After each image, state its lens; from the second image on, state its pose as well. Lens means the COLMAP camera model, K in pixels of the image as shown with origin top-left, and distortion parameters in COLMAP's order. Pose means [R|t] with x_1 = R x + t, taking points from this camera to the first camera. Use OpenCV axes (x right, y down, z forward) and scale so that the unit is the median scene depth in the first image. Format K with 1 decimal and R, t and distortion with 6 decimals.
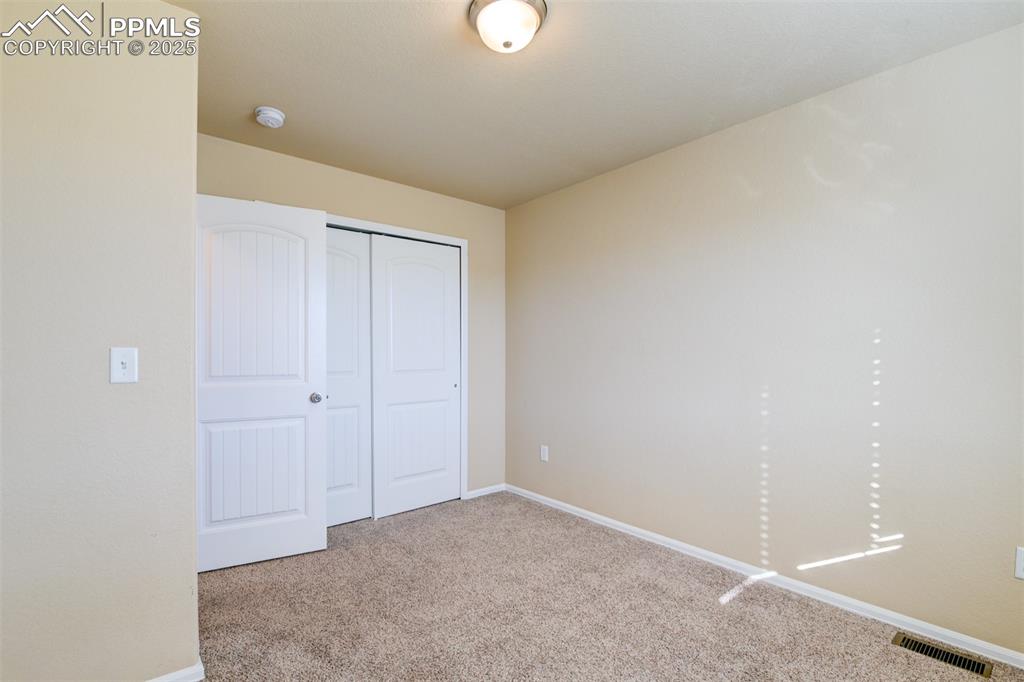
lens RADIAL K [[444.9, 0, 502.4], [0, 444.9, 346.3], [0, 0, 1]] dist [-0.013777, -0.004626]
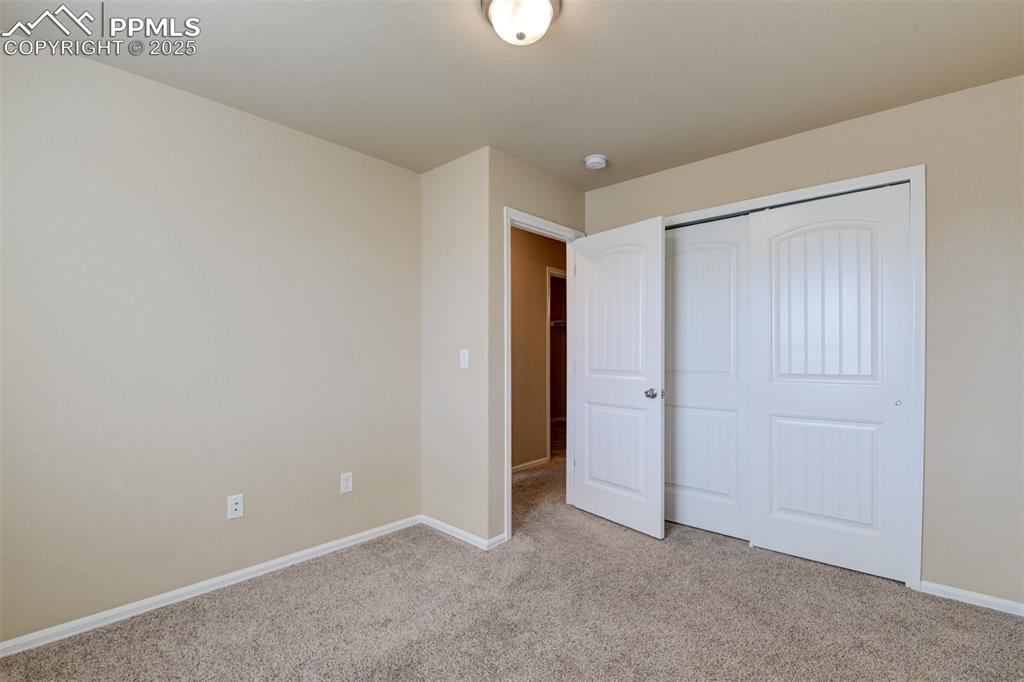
lens RADIAL K [[444.9, 0, 518.0], [0, 444.9, 348.4], [0, 0, 1]] dist [-0.013777, -0.004626]
pose [[0.162167, -0.010505, -0.986707, 0.500610], [0.016699, 0.999829, -0.007900, 0.007805], [0.986622, -0.015196, 0.162315, 0.432555]]
